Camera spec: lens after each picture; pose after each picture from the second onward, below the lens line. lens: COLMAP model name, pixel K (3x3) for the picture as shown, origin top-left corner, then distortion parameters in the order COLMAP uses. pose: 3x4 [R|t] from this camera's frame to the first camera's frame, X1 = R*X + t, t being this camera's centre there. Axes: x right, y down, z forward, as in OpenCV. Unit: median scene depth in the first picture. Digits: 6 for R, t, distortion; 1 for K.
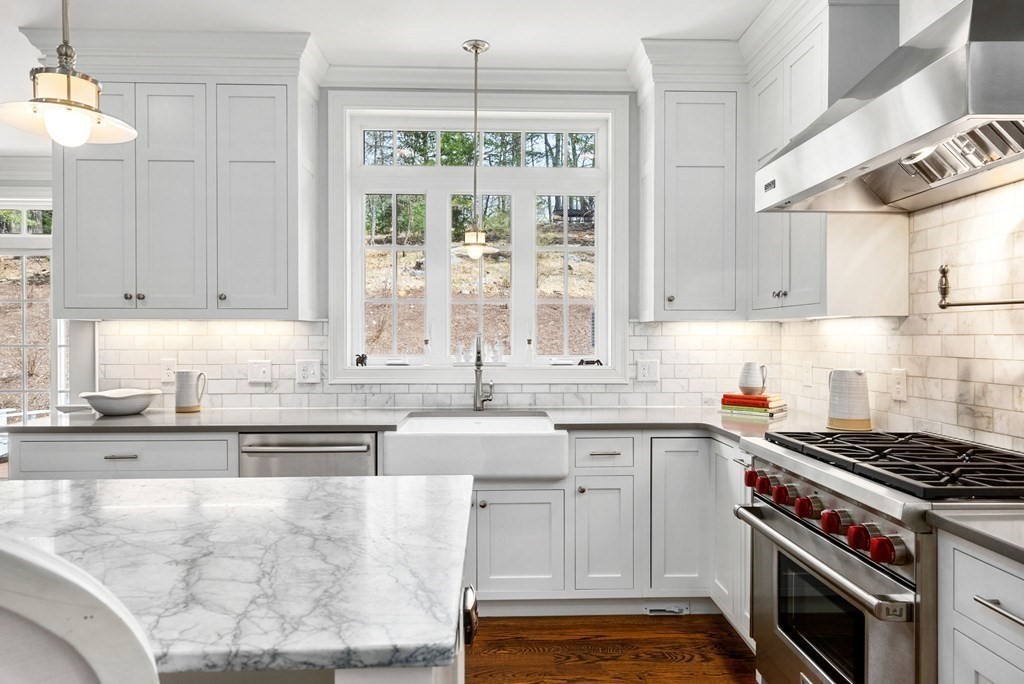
lens RADIAL K [[630.9, 0, 514.3], [0, 630.9, 340.9], [0, 0, 1]] dist [0.008277, 0.001708]
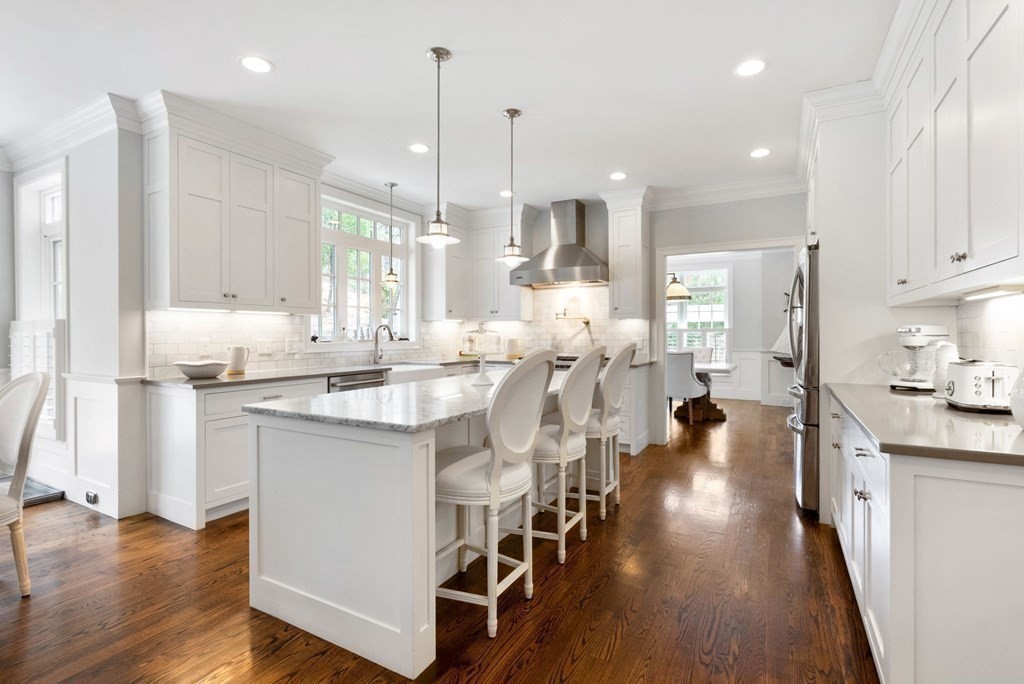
lens RADIAL K [[471.0, 0, 507.8], [0, 471.0, 337.5], [0, 0, 1]] dist [0.014824, 0.001801]
pose [[0.534202, -0.007750, 0.845322, -1.149786], [0.006328, 0.999967, 0.005169, 0.025357], [-0.845333, 0.002588, 0.534233, -0.136147]]
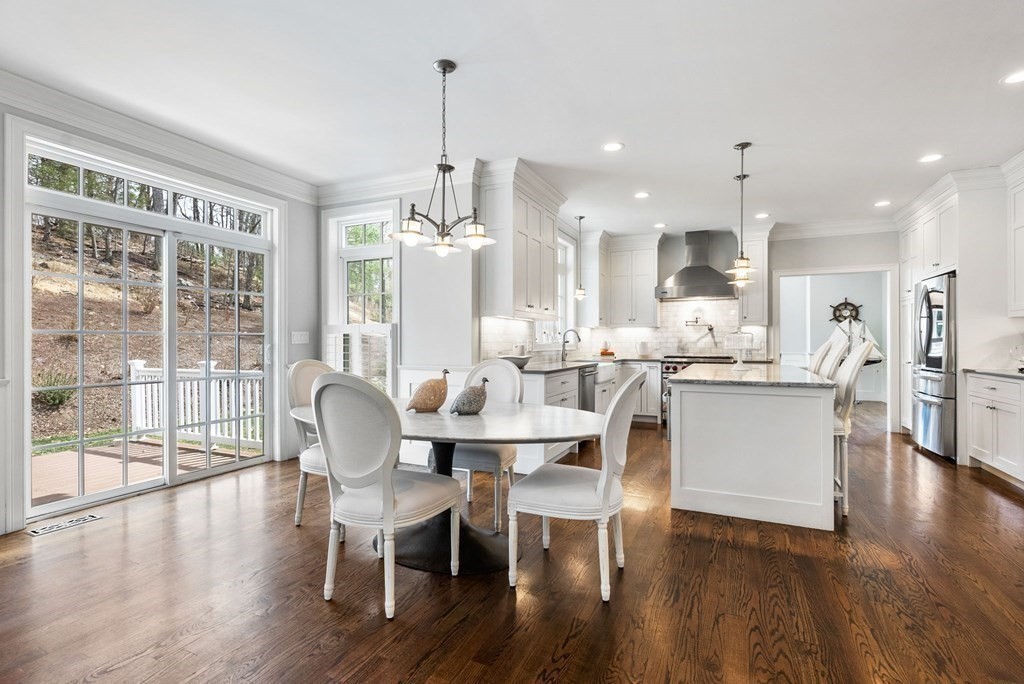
lens RADIAL K [[471.0, 0, 523.0], [0, 471.0, 342.9], [0, 0, 1]] dist [0.014824, 0.001801]
pose [[0.459253, -0.002833, 0.888301, -1.824379], [0.005738, 0.999984, 0.000223, 0.040398], [-0.888287, 0.004994, 0.459262, 0.323988]]
